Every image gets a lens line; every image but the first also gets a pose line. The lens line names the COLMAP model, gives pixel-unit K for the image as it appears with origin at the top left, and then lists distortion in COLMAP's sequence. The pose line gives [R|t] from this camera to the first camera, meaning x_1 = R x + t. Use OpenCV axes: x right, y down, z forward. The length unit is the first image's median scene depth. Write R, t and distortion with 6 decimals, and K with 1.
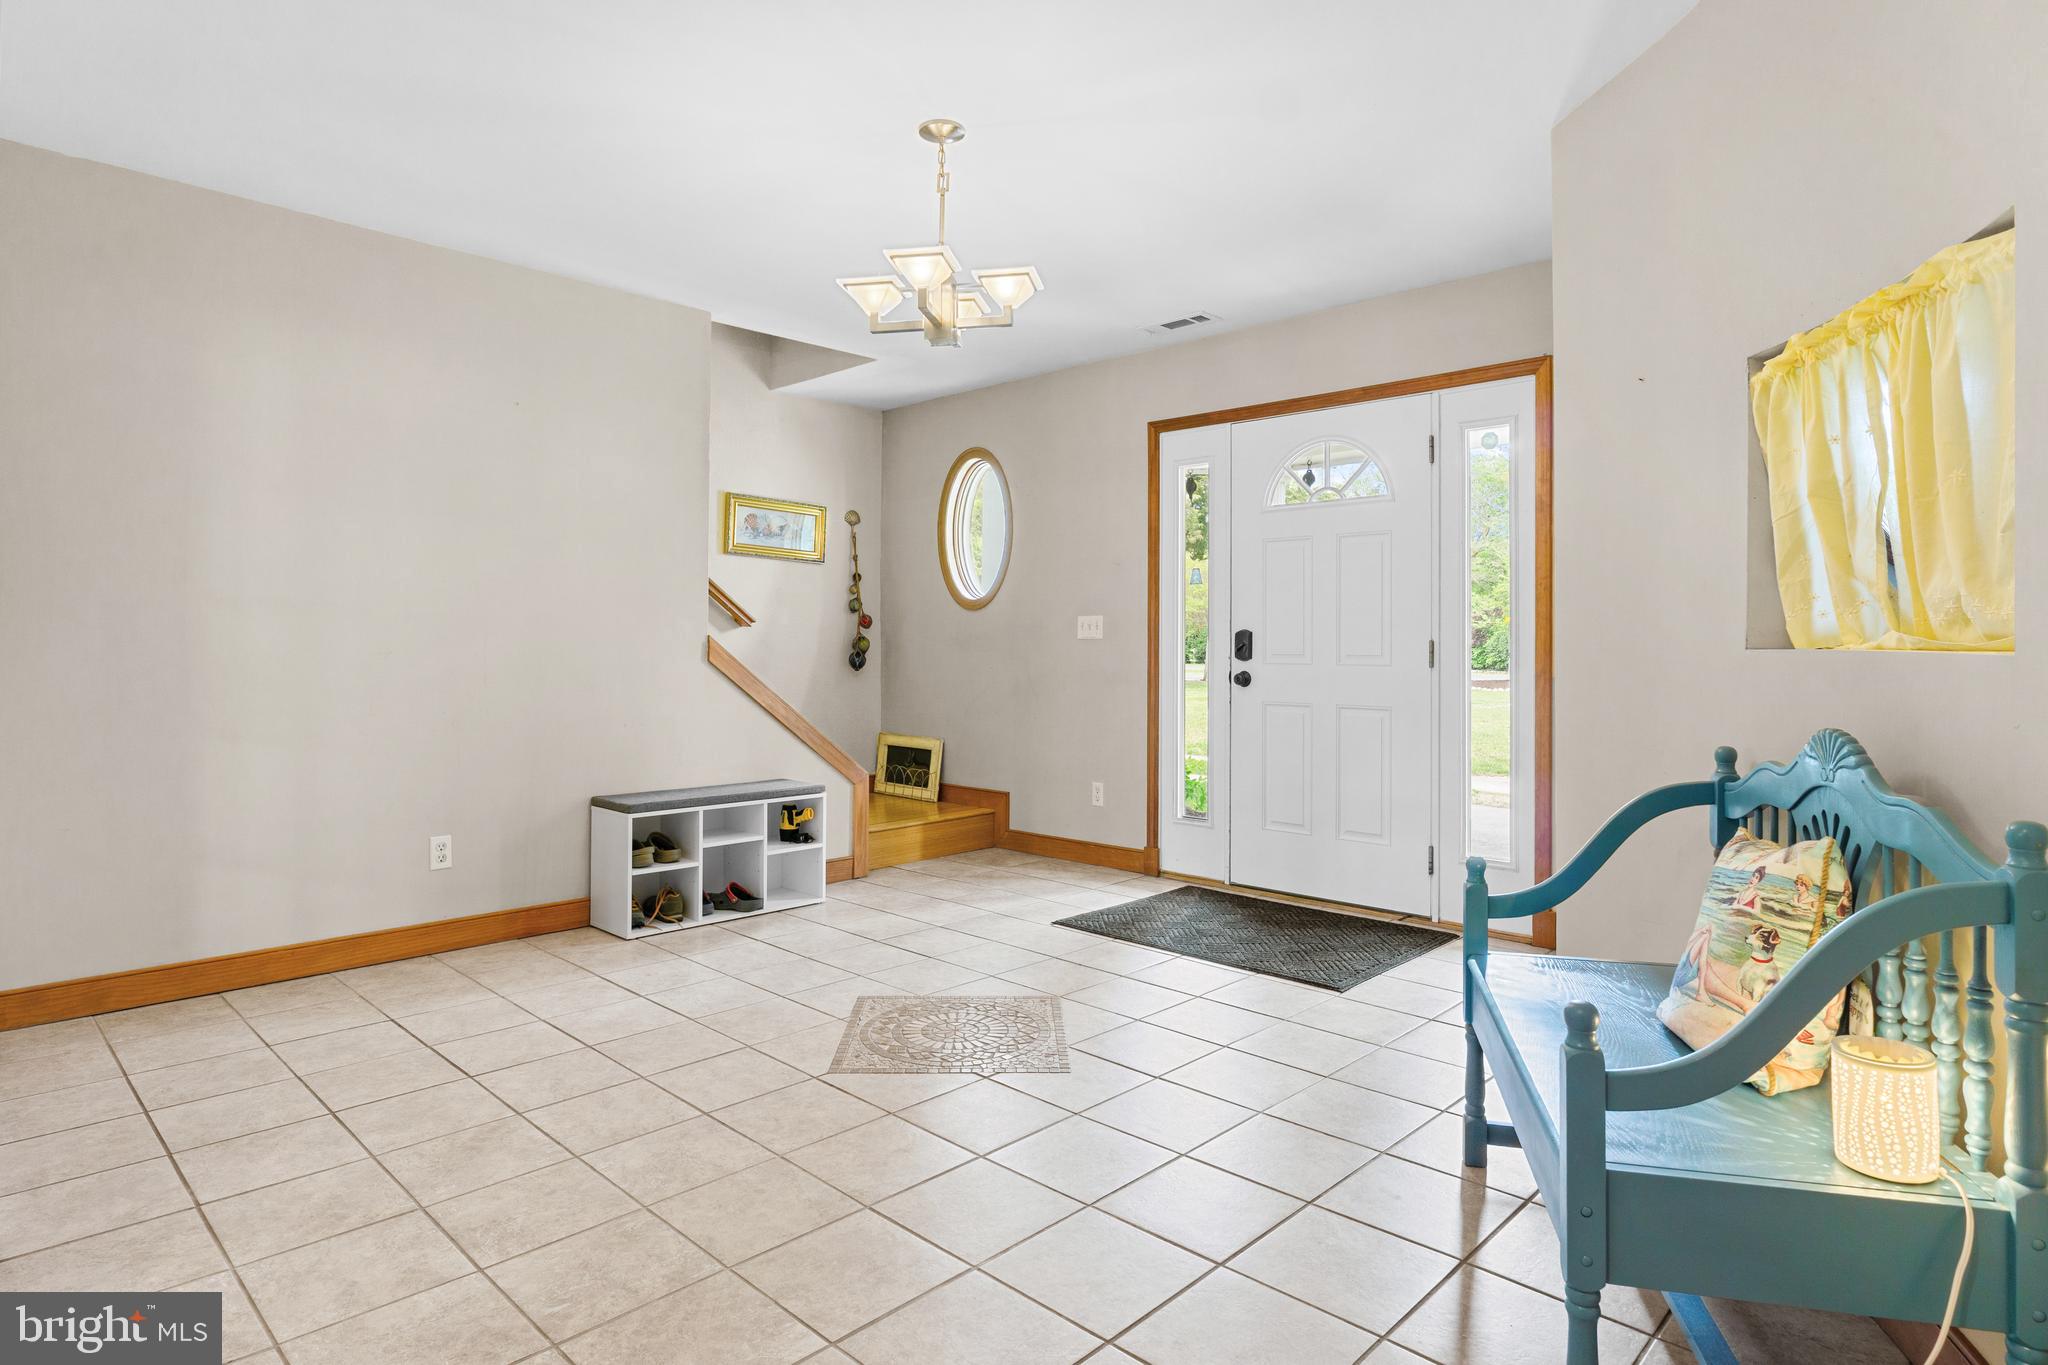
lens RADIAL K [[1129.6, 0, 1046.9], [0, 1129.6, 643.6], [0, 0, 1]] dist [-0.015395, -0.000359]
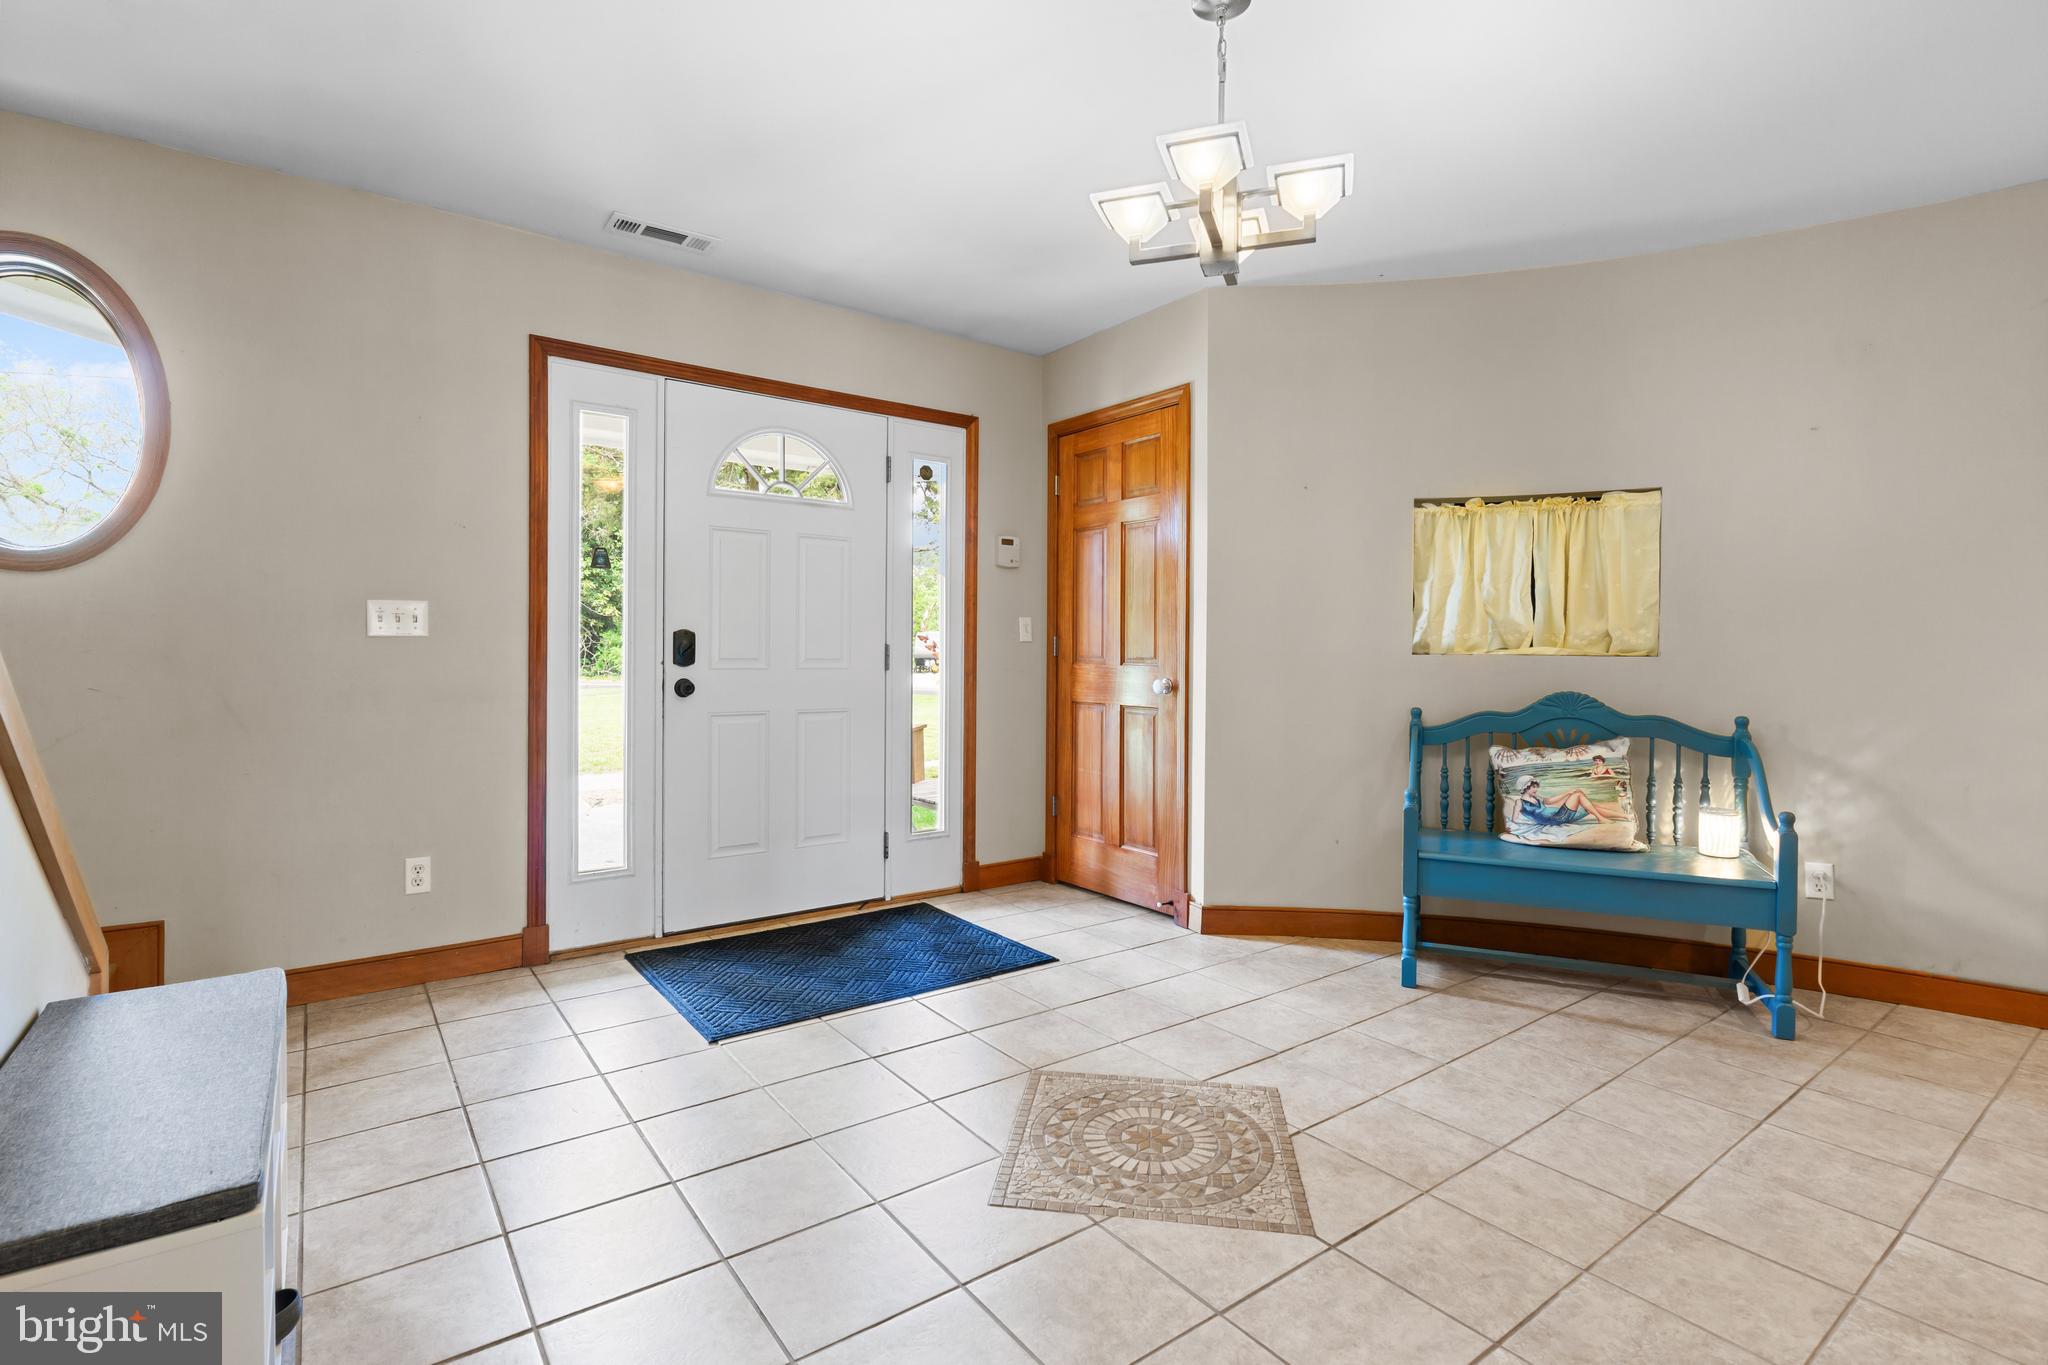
lens RADIAL K [[944.1, 0, 1038.0], [0, 944.1, 664.8], [0, 0, 1]] dist [-0.004199, -0.002417]
pose [[0.176166, -0.015022, 0.984246, -0.485411], [-0.007011, 0.999839, 0.016515, 0.000400], [-0.984335, -0.009810, 0.176033, 0.631900]]
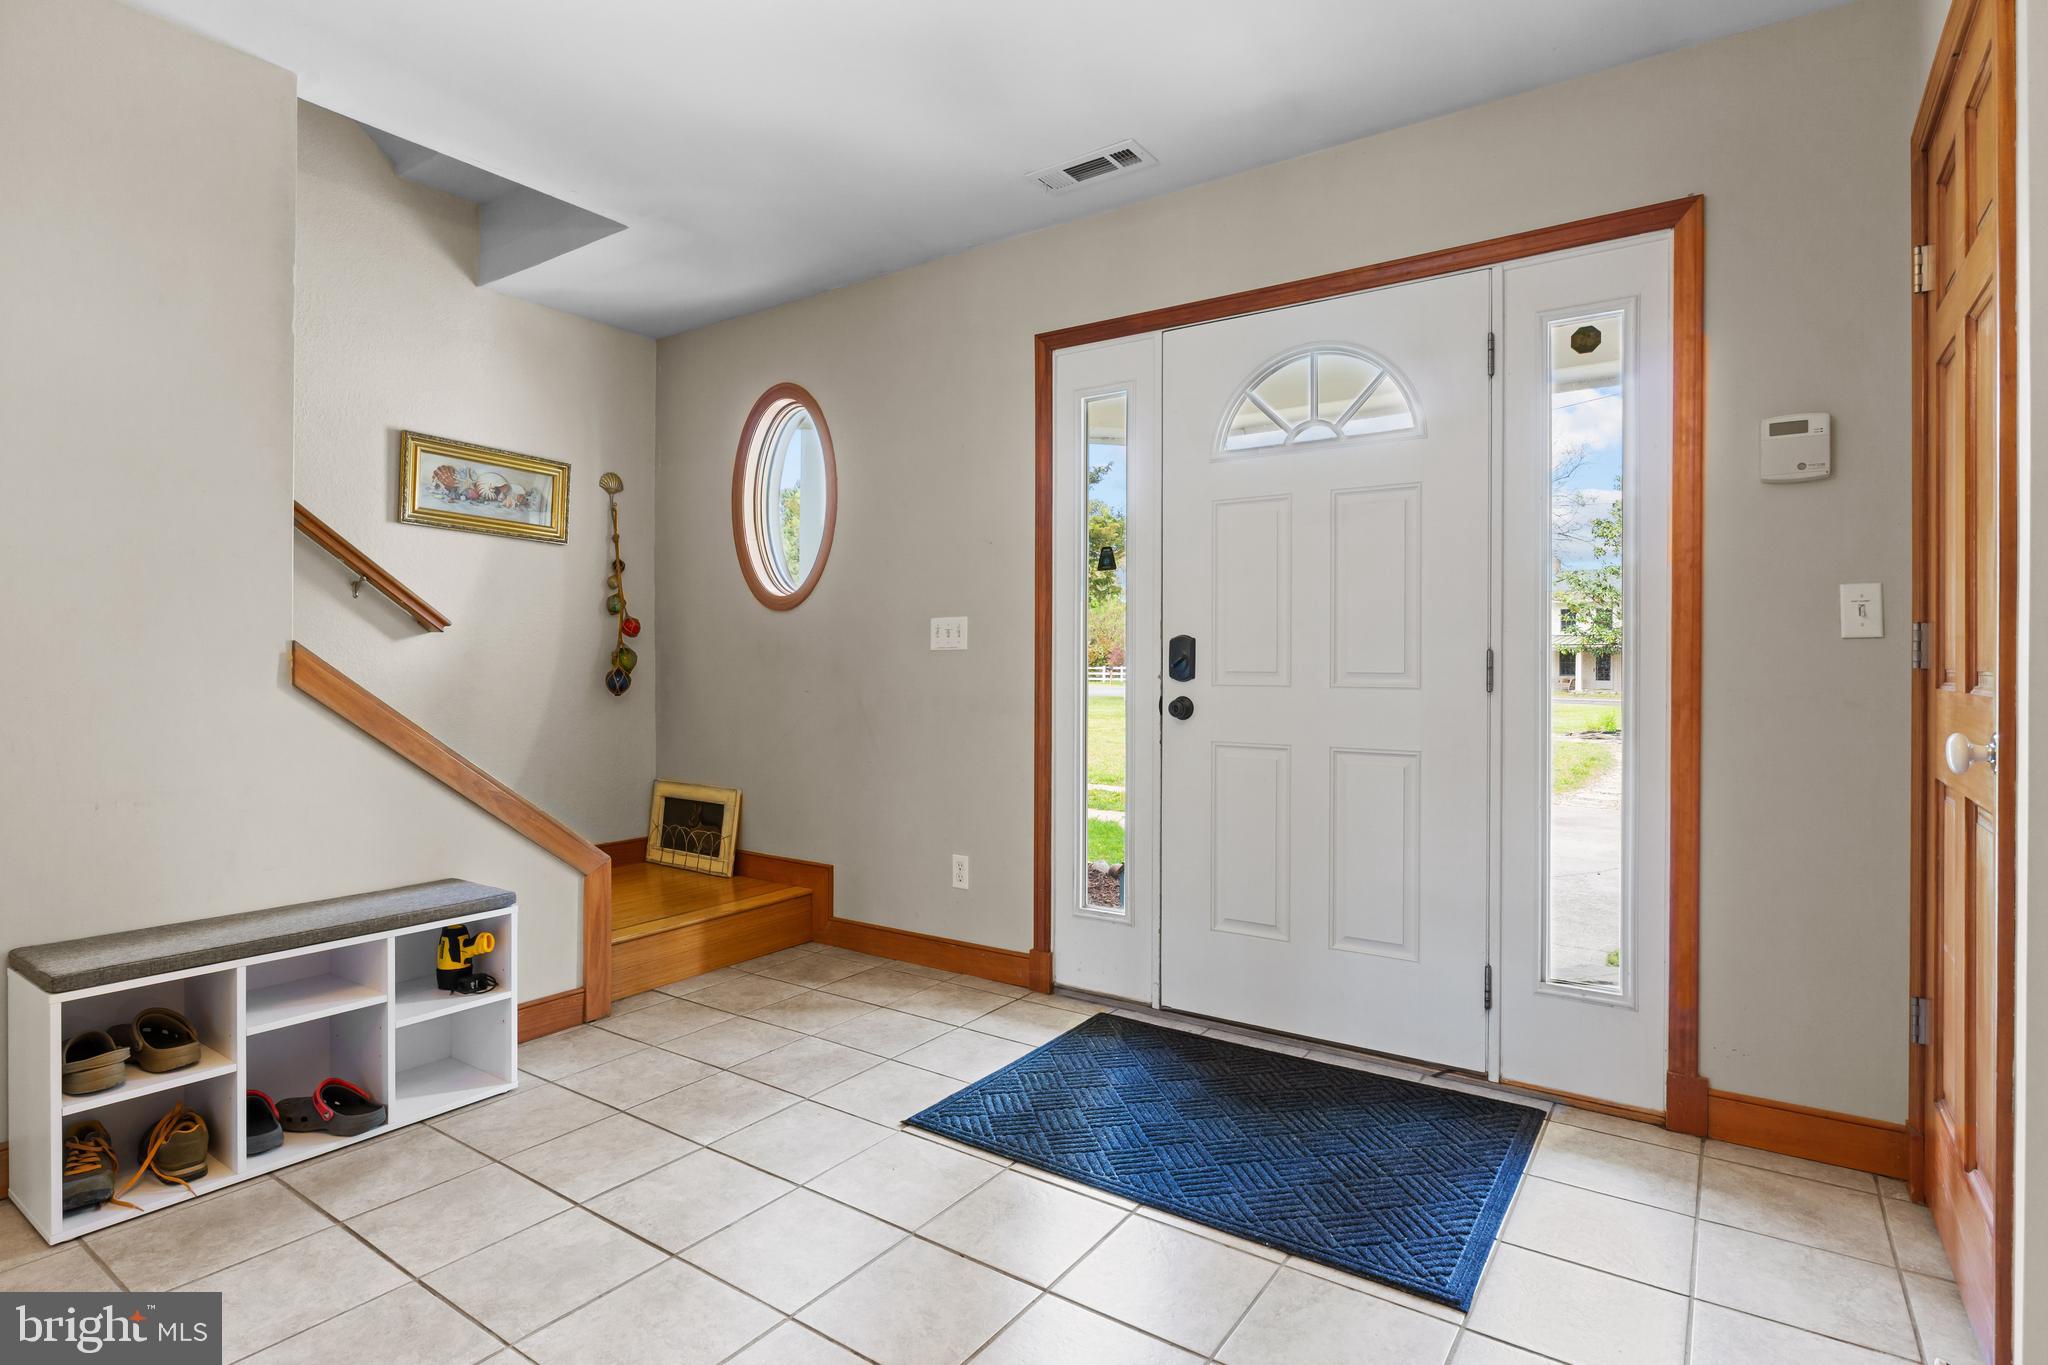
lens RADIAL K [[1040.4, 0, 1032.6], [0, 1040.4, 671.8], [0, 0, 1]] dist [-0.009656, 0.002439]
pose [[0.988957, -0.002109, 0.148186, -0.007137], [0.000681, 0.999953, 0.009687, 0.003450], [-0.148200, -0.009479, 0.988912, 0.406984]]
